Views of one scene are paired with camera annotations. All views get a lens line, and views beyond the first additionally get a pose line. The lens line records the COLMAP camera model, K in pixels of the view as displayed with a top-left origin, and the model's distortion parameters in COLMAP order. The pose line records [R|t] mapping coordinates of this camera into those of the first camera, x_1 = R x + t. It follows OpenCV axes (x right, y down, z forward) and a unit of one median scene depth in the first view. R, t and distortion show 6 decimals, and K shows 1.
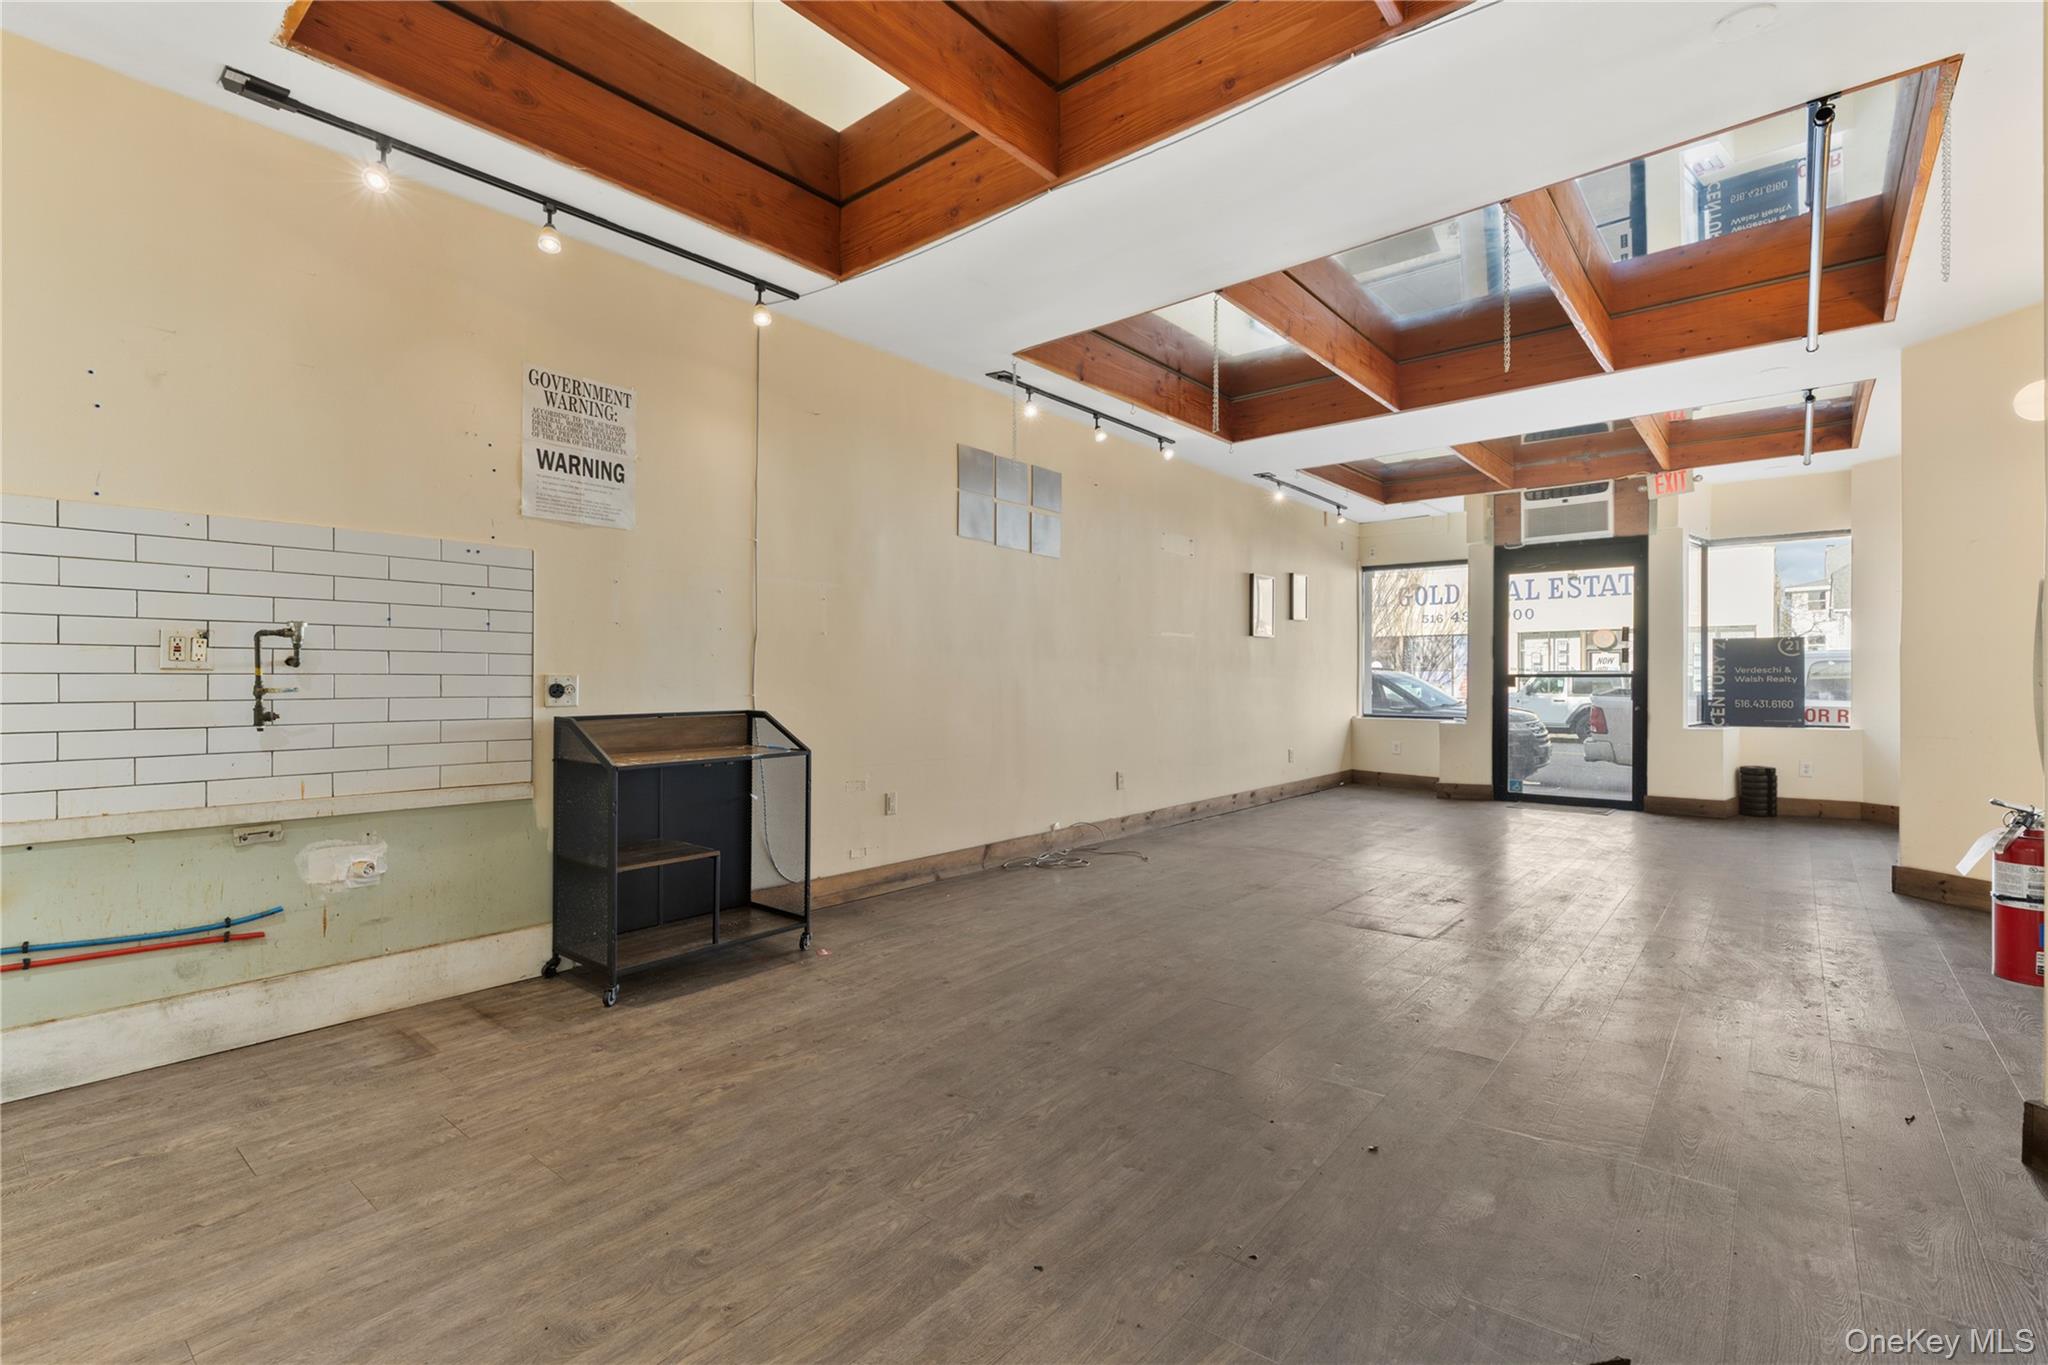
lens RADIAL K [[930.7, 0, 1007.1], [0, 930.7, 672.4], [0, 0, 1]] dist [0.007724, -0.000779]
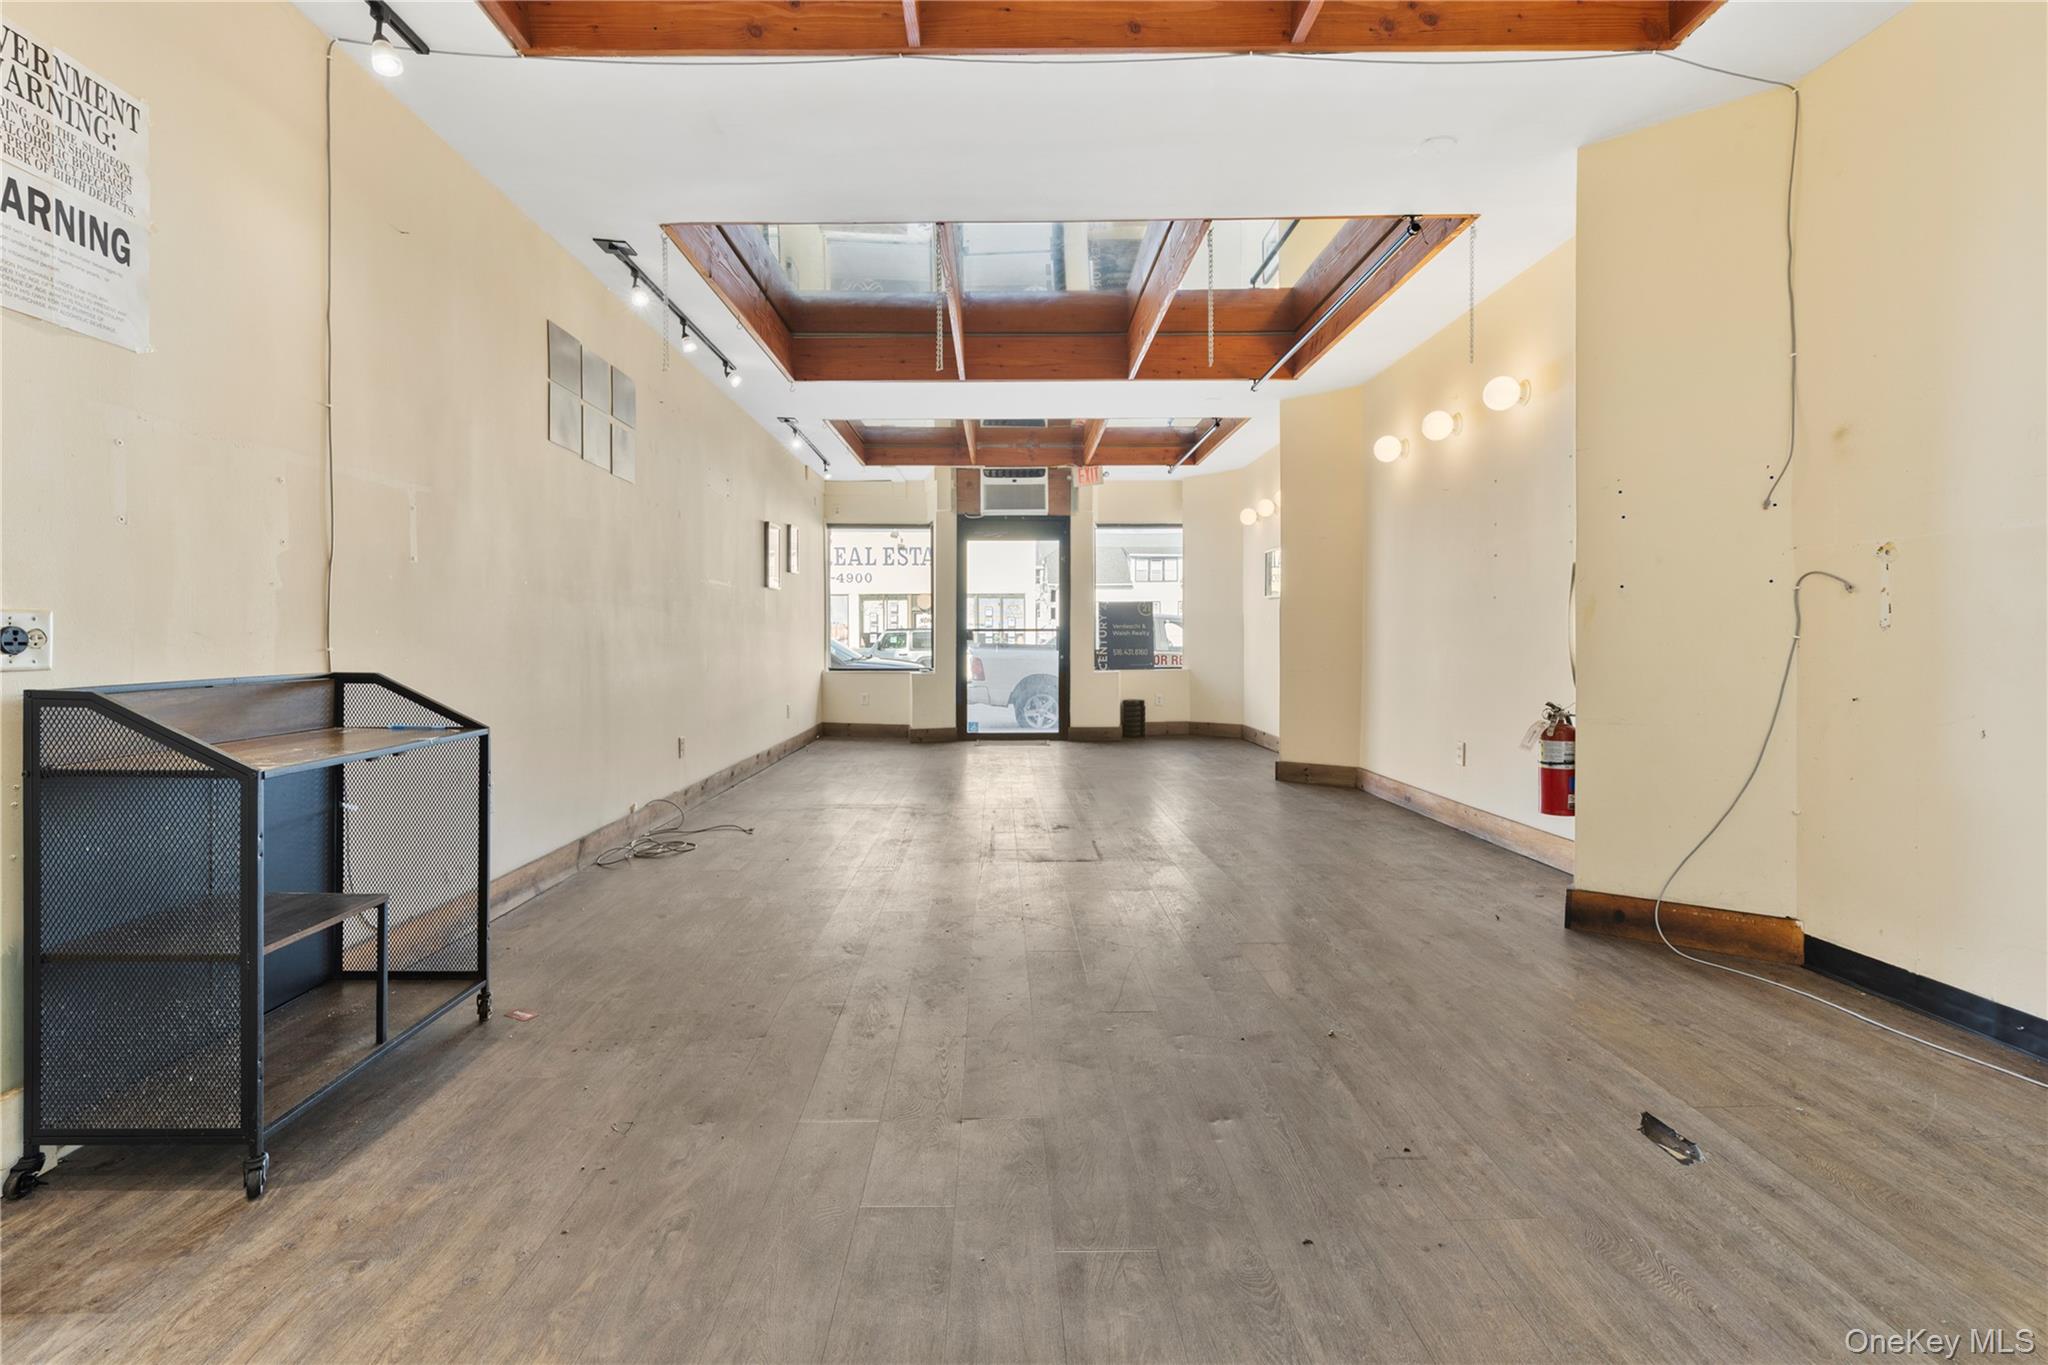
lens RADIAL K [[942.2, 0, 1009.2], [0, 942.2, 641.5], [0, 0, 1]] dist [0.005719, -0.000852]
pose [[0.756480, -0.004314, 0.654002, -0.210265], [-0.002991, 0.999945, 0.010055, 0.006939], [-0.654010, -0.009563, 0.756426, 0.125670]]
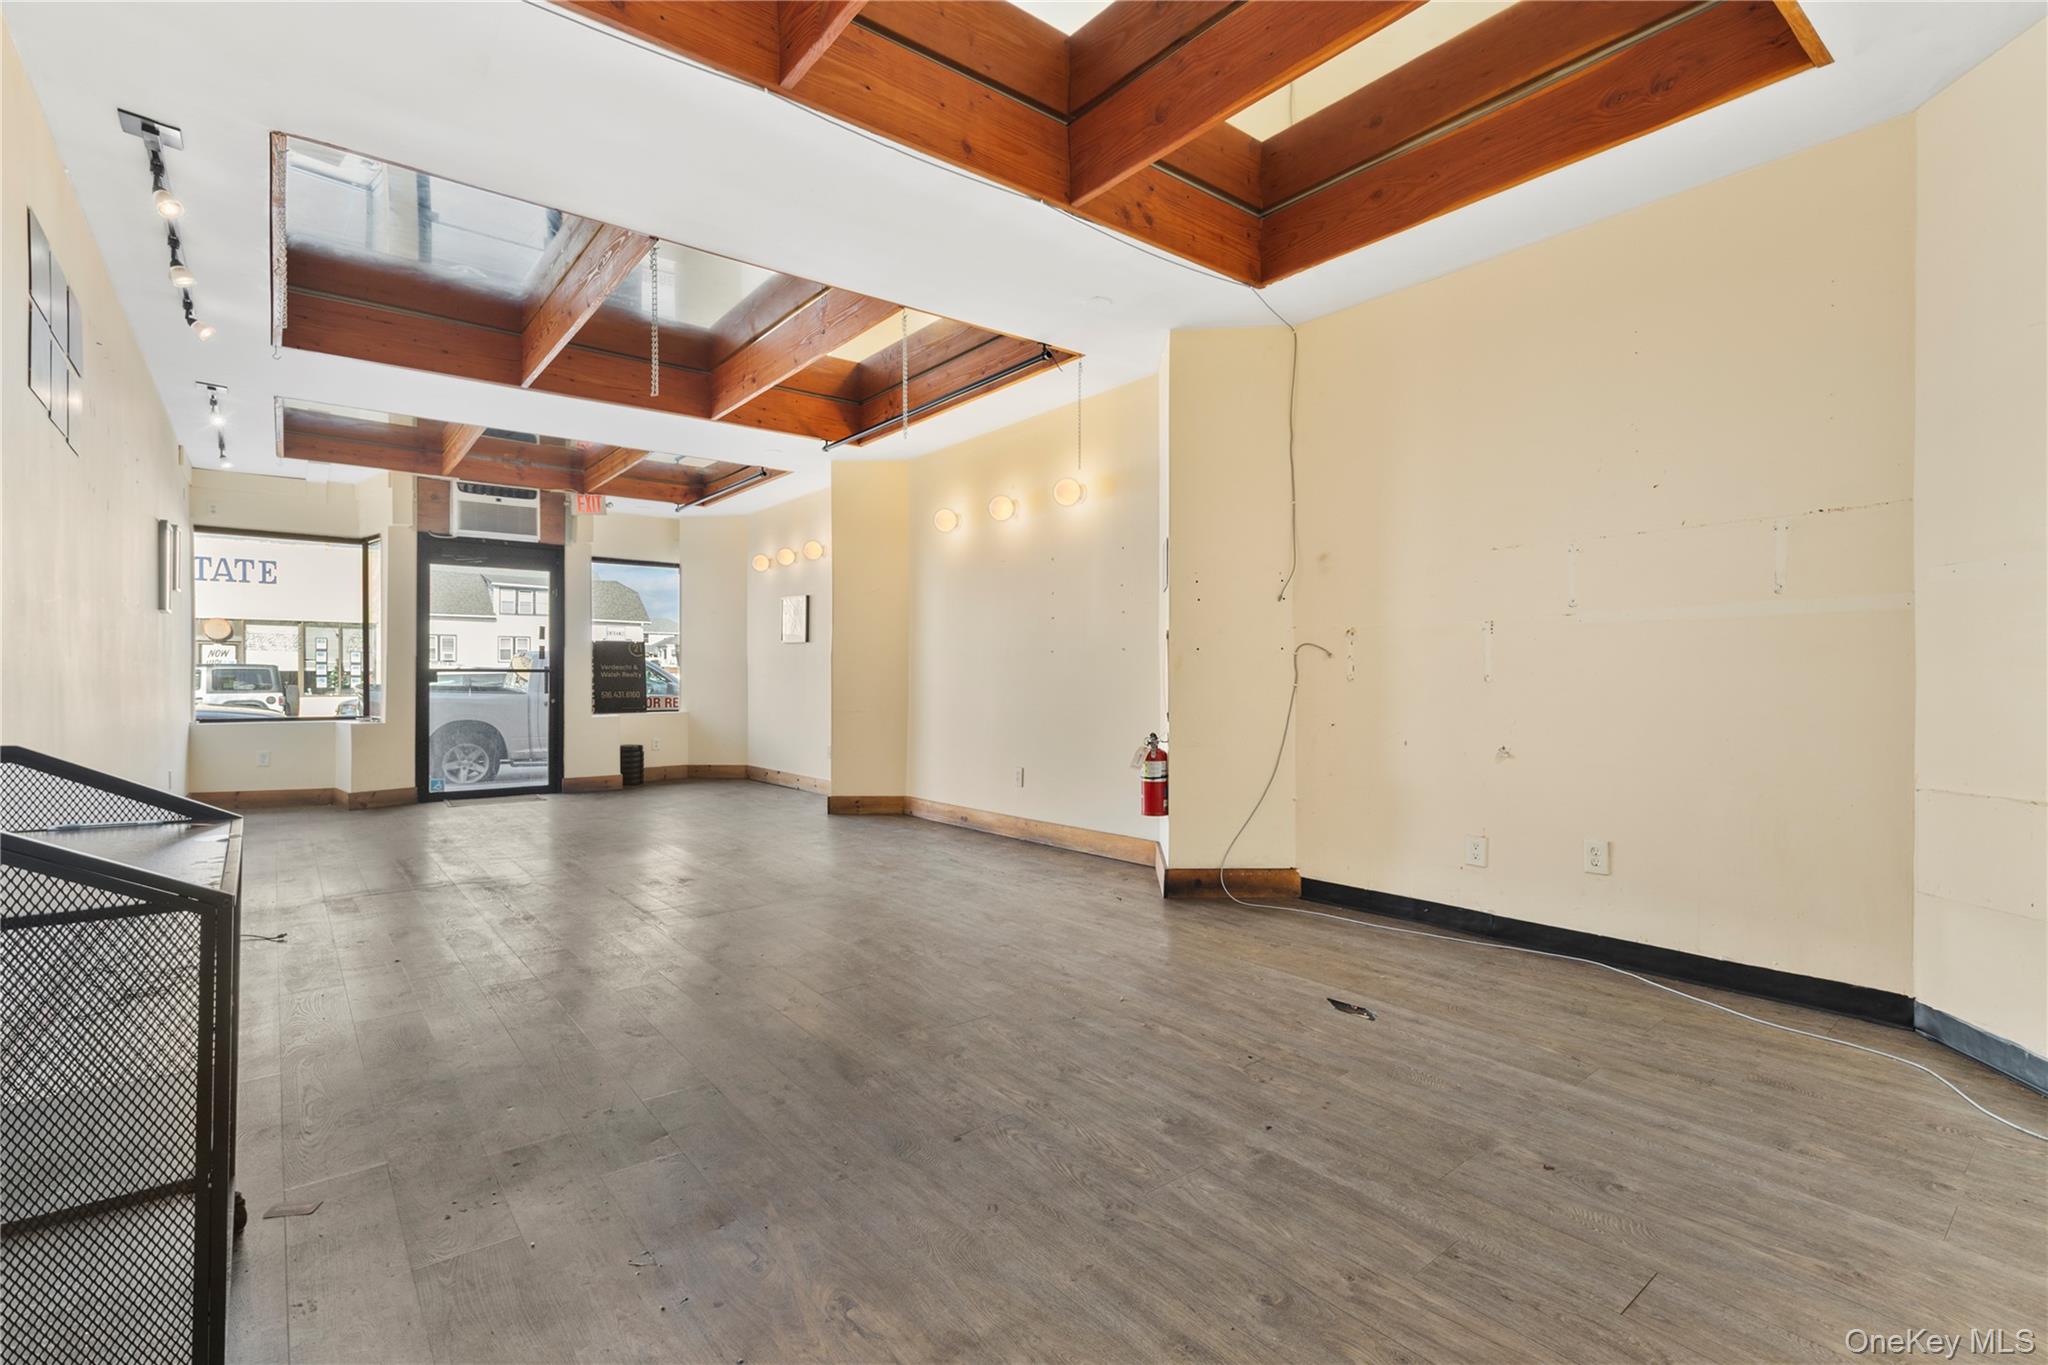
lens RADIAL K [[930.7, 0, 1007.1], [0, 930.7, 672.4], [0, 0, 1]] dist [0.007724, -0.000779]
pose [[0.199796, 0.005464, 0.979822, -0.340522], [-0.010650, 0.999937, -0.003405, 0.003476], [-0.979780, -0.009755, 0.199842, 0.286015]]
